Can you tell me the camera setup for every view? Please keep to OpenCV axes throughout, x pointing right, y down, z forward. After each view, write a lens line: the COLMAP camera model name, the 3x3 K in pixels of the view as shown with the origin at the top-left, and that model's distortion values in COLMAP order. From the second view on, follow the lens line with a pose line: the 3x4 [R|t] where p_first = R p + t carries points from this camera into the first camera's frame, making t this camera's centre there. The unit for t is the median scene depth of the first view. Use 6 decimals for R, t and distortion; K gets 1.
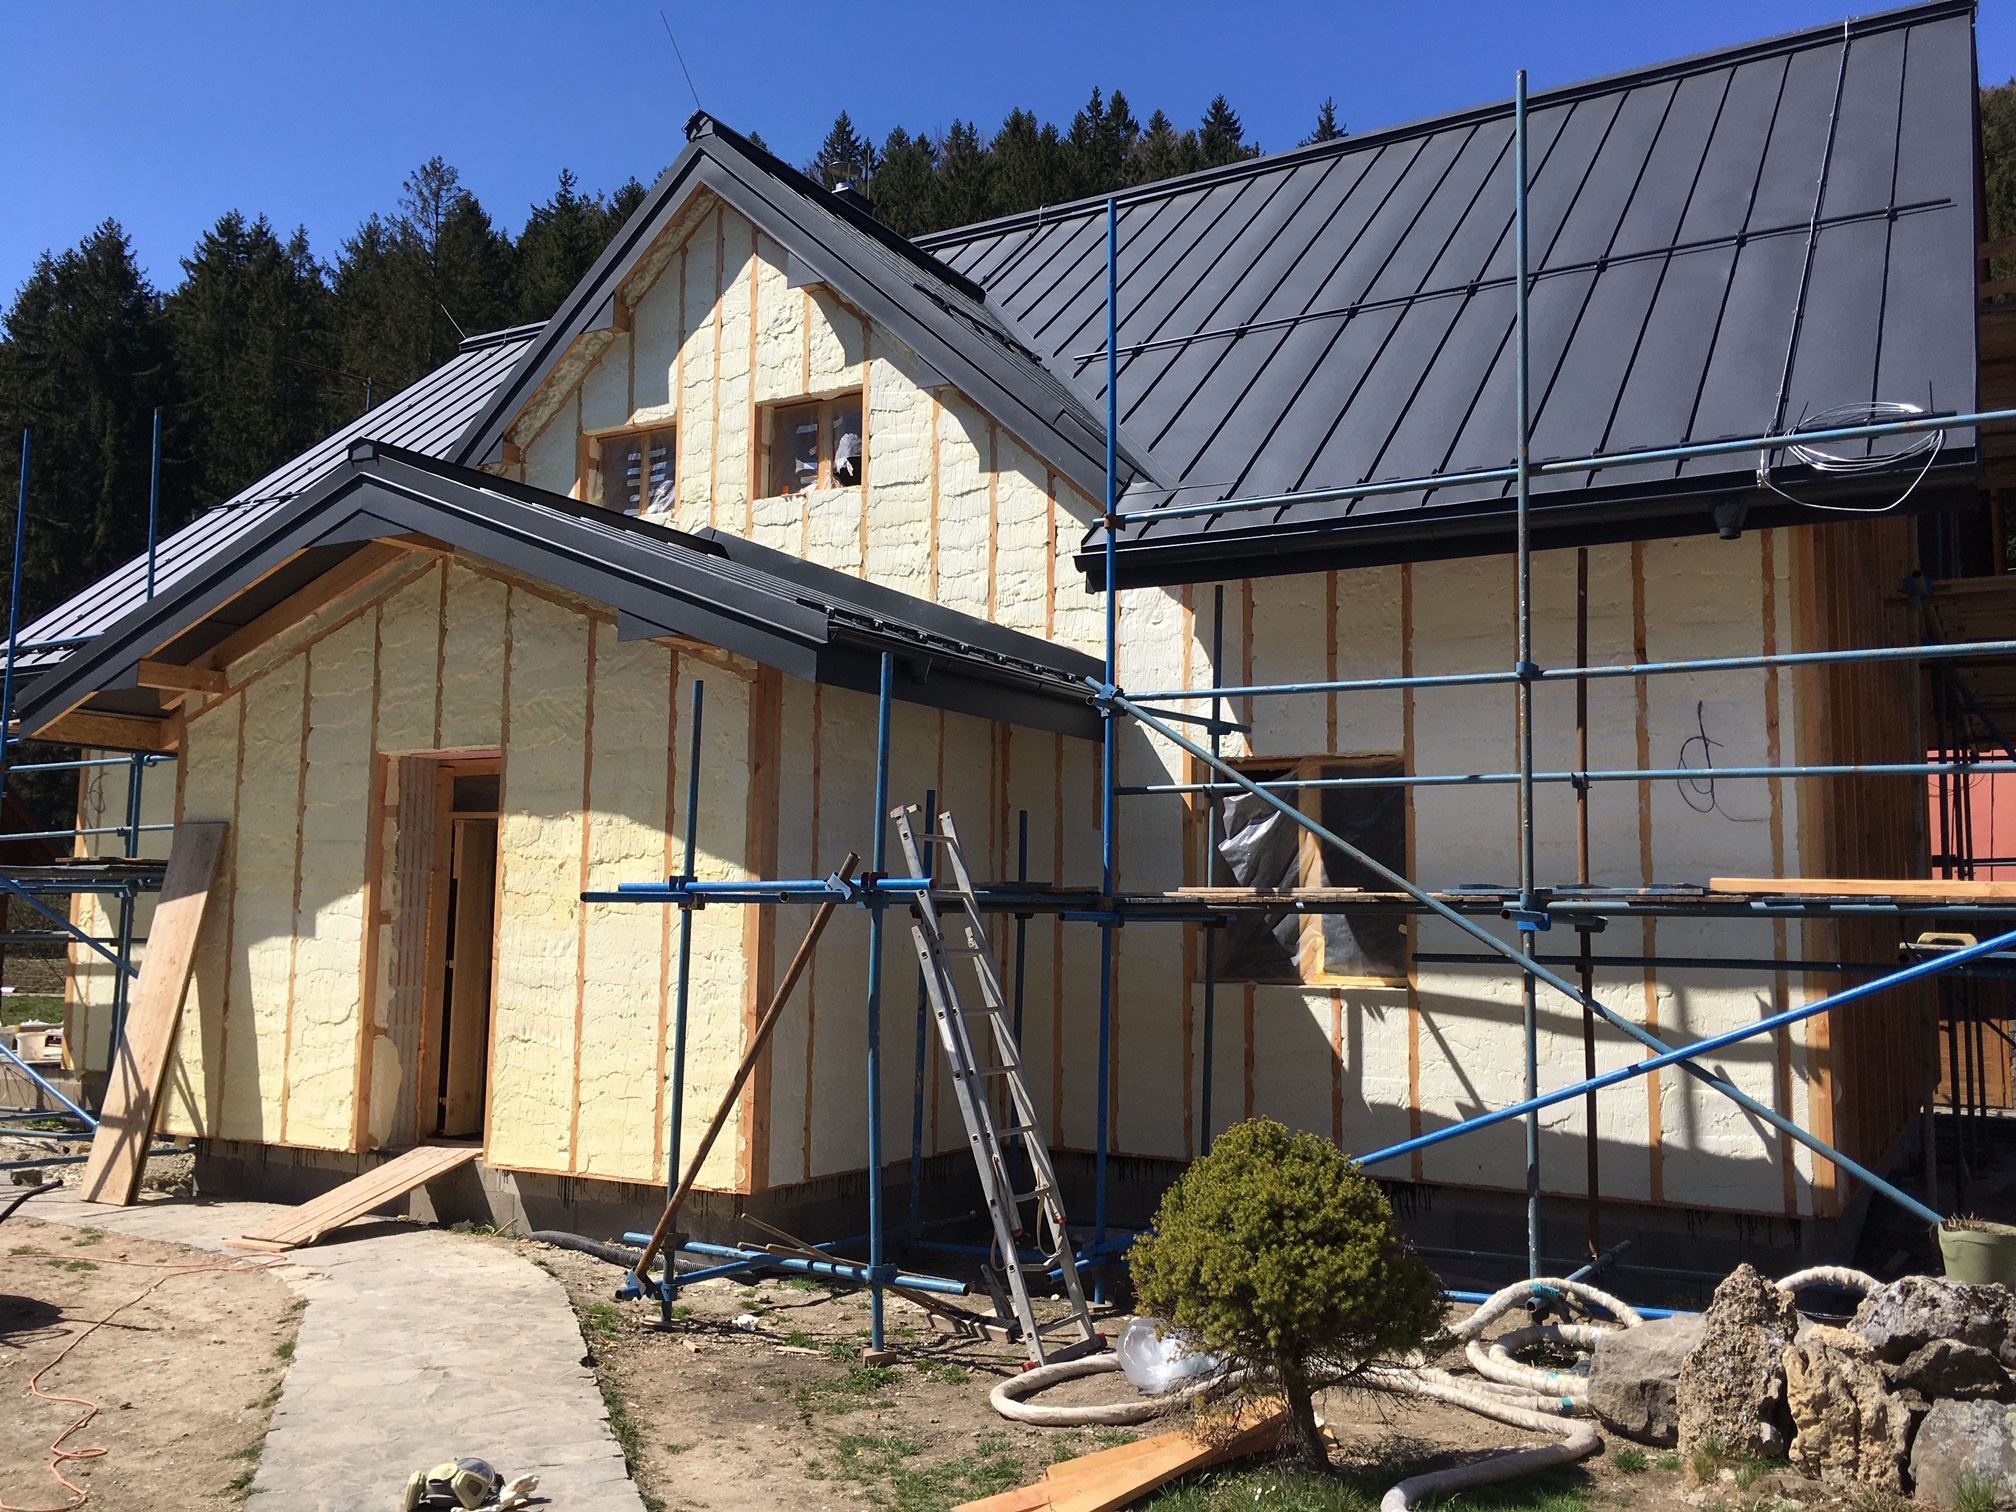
lens RADIAL K [[1722.5, 0, 1008.0], [0, 1722.5, 756.0], [0, 0, 1]] dist [0.038549, -0.005145]
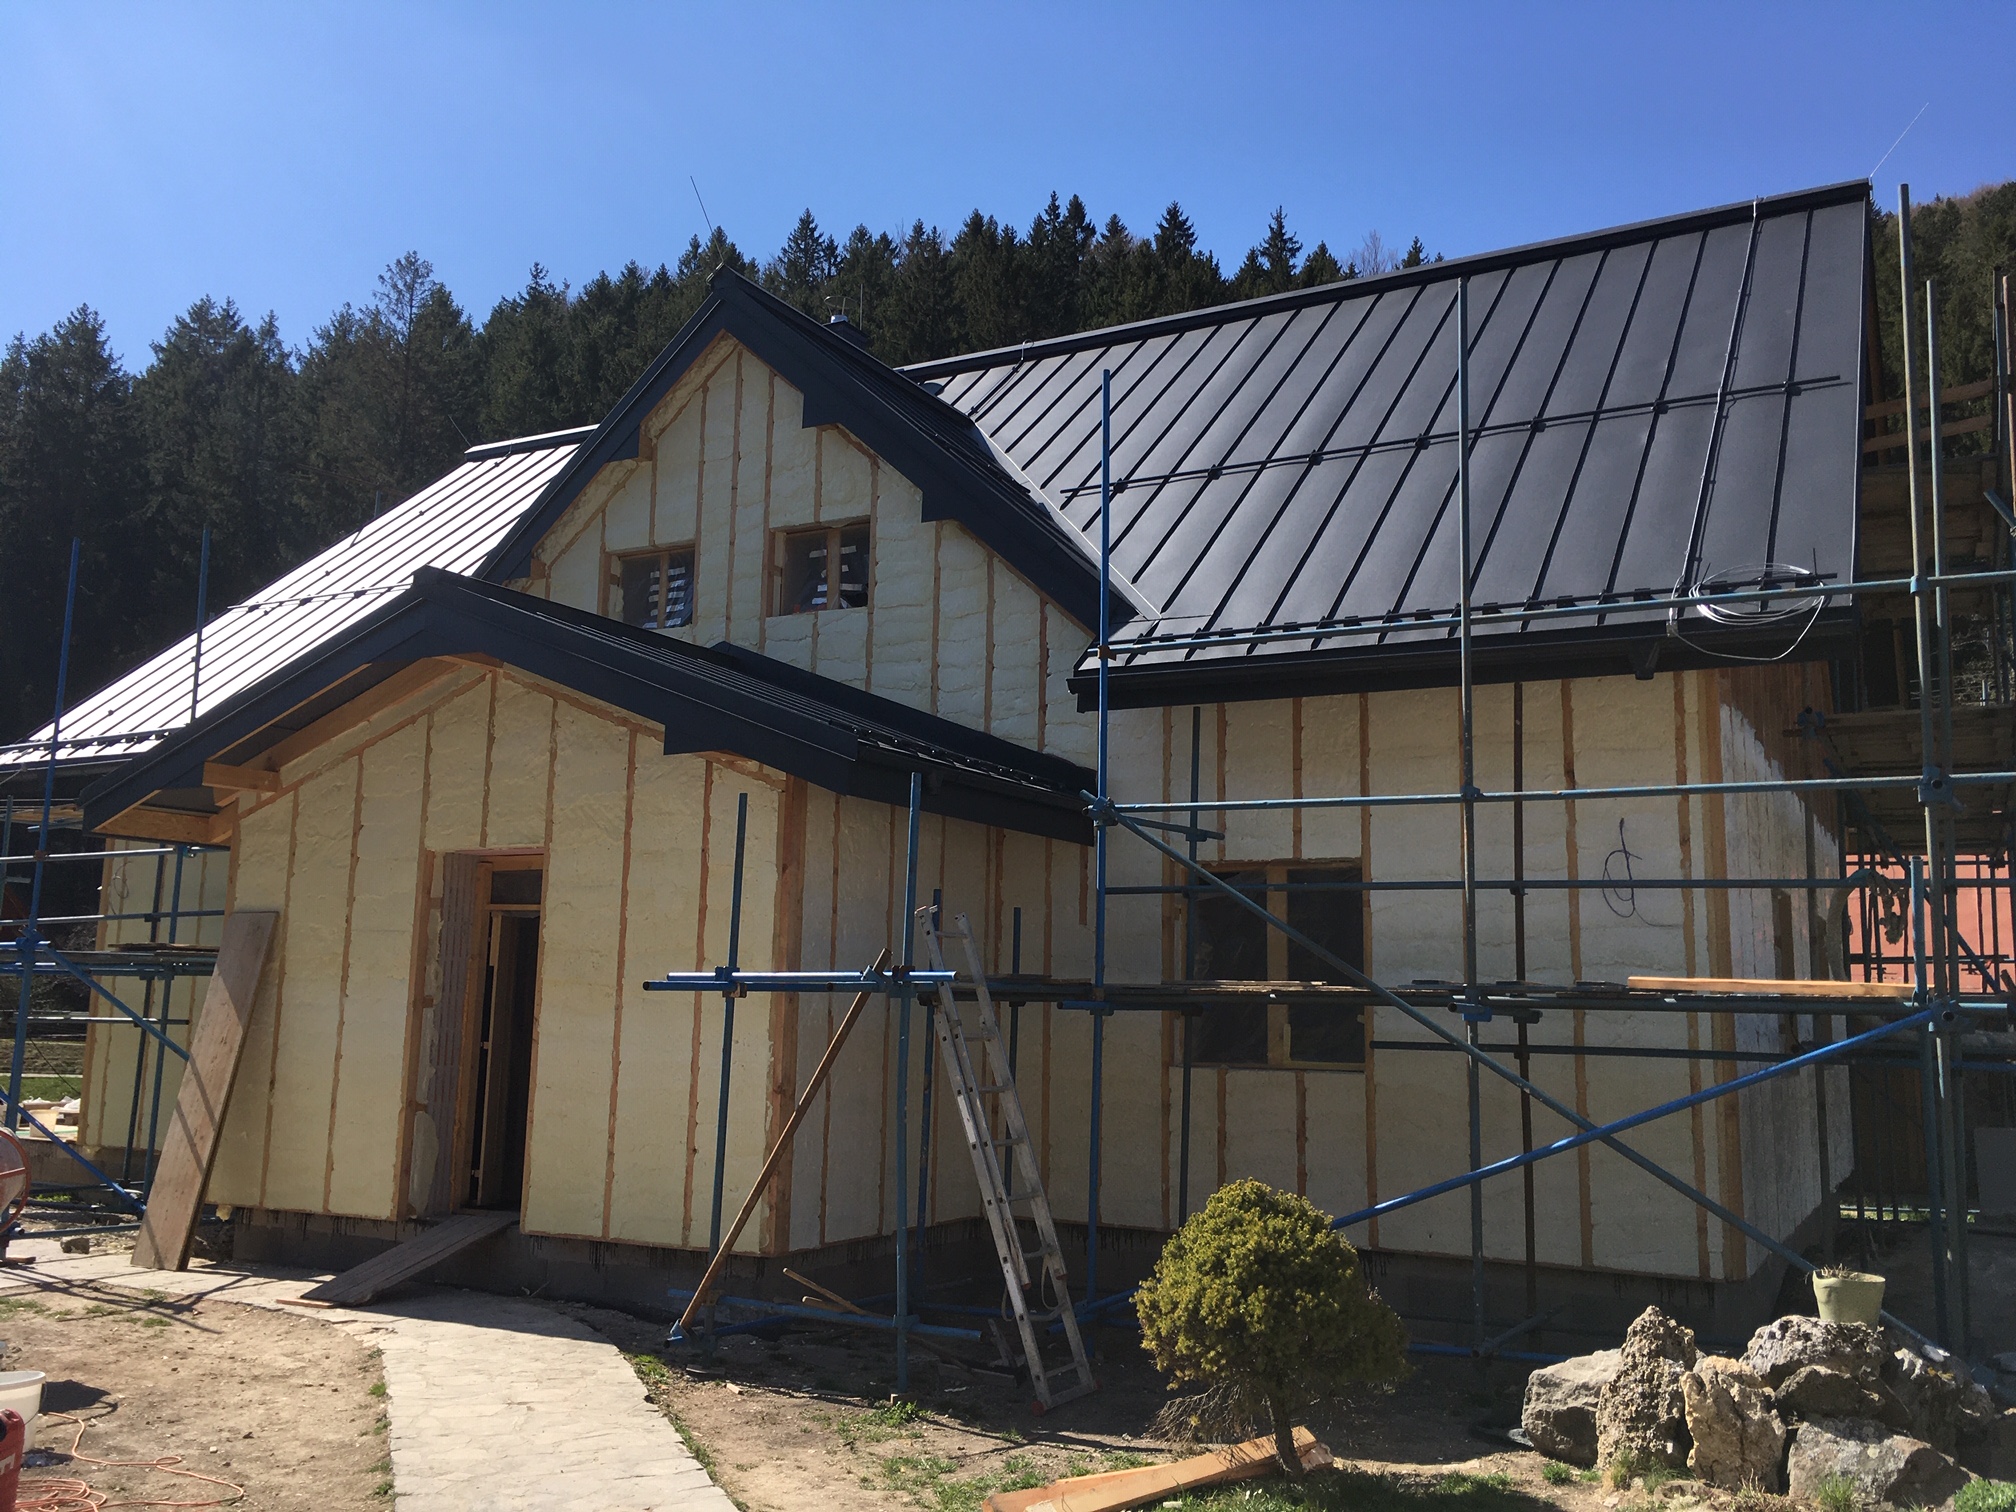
lens RADIAL K [[1757.5, 0, 1008.0], [0, 1757.5, 756.0], [0, 0, 1]] dist [0.043842, -0.007385]
pose [[0.999333, 0.012206, 0.034422, -0.037555], [-0.010622, 0.998893, -0.045827, -0.013807], [-0.034944, 0.045431, 0.998356, -0.126989]]
